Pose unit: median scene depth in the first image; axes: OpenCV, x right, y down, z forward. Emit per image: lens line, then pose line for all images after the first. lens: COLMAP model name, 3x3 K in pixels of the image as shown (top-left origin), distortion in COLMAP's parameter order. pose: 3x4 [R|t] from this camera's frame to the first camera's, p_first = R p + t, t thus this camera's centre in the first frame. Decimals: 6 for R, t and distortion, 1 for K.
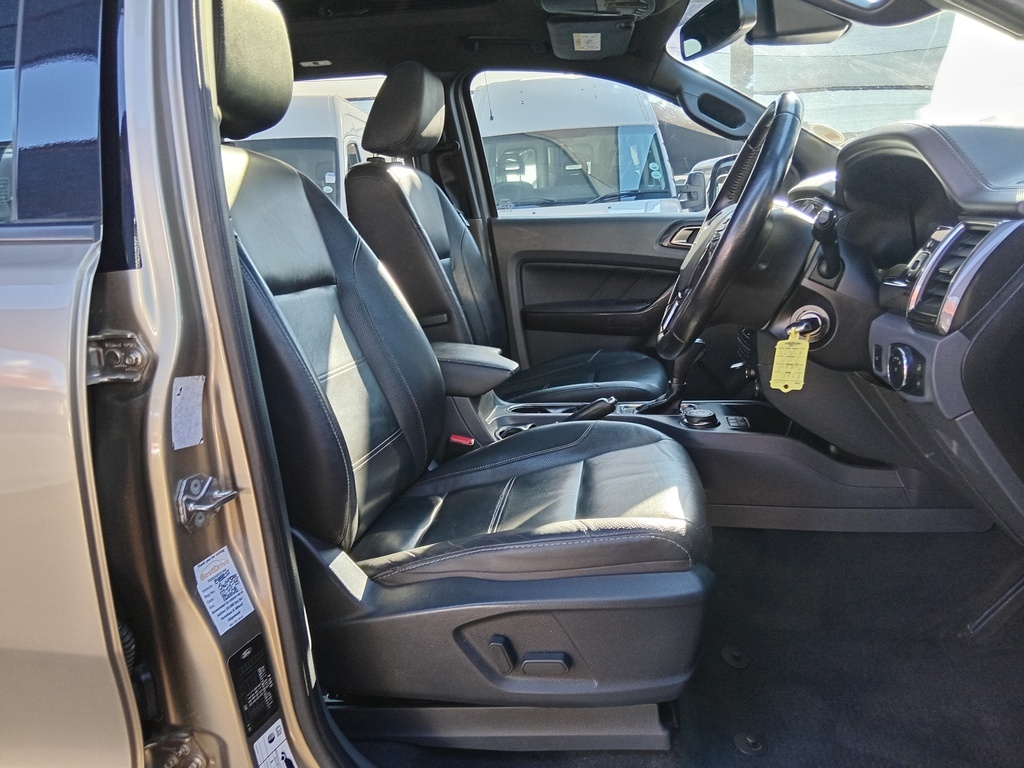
lens RADIAL K [[778.6, 0, 519.5], [0, 778.6, 382.0], [0, 0, 1]] dist [0.064686, -0.098951]
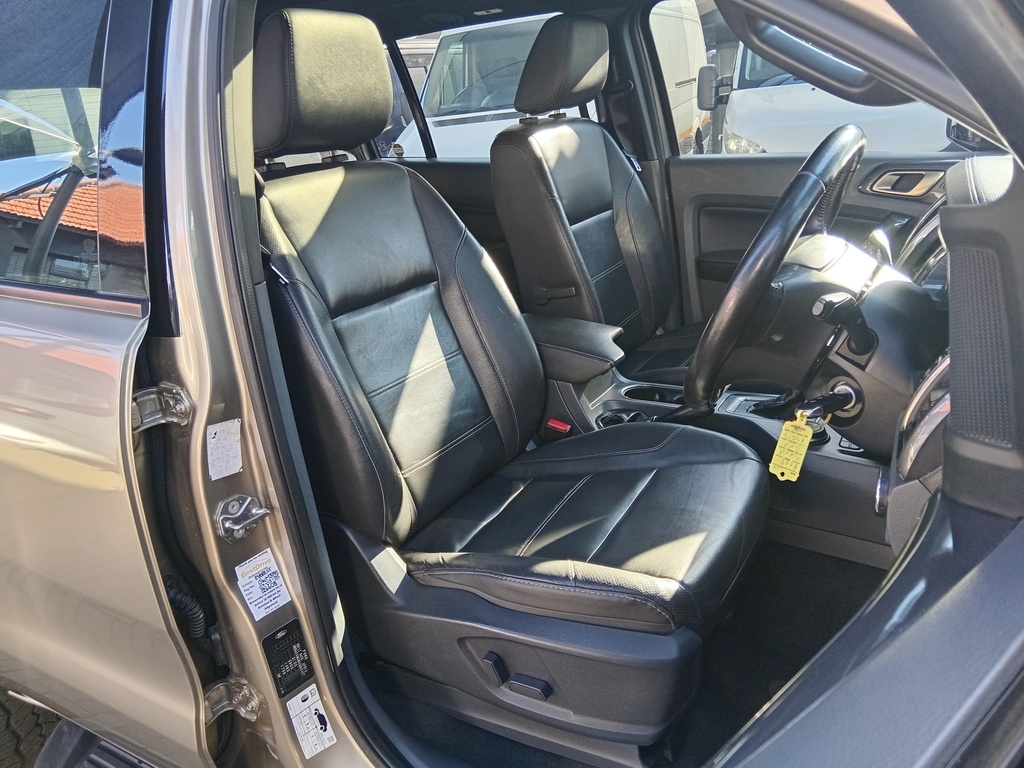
lens RADIAL K [[778.6, 0, 513.9], [0, 778.6, 384.5], [0, 0, 1]] dist [0.064686, -0.098951]
pose [[0.929341, 0.095540, -0.356646, 0.360817], [-0.032041, 0.983166, 0.179883, -0.251434], [0.367829, -0.155745, 0.916758, 0.050103]]
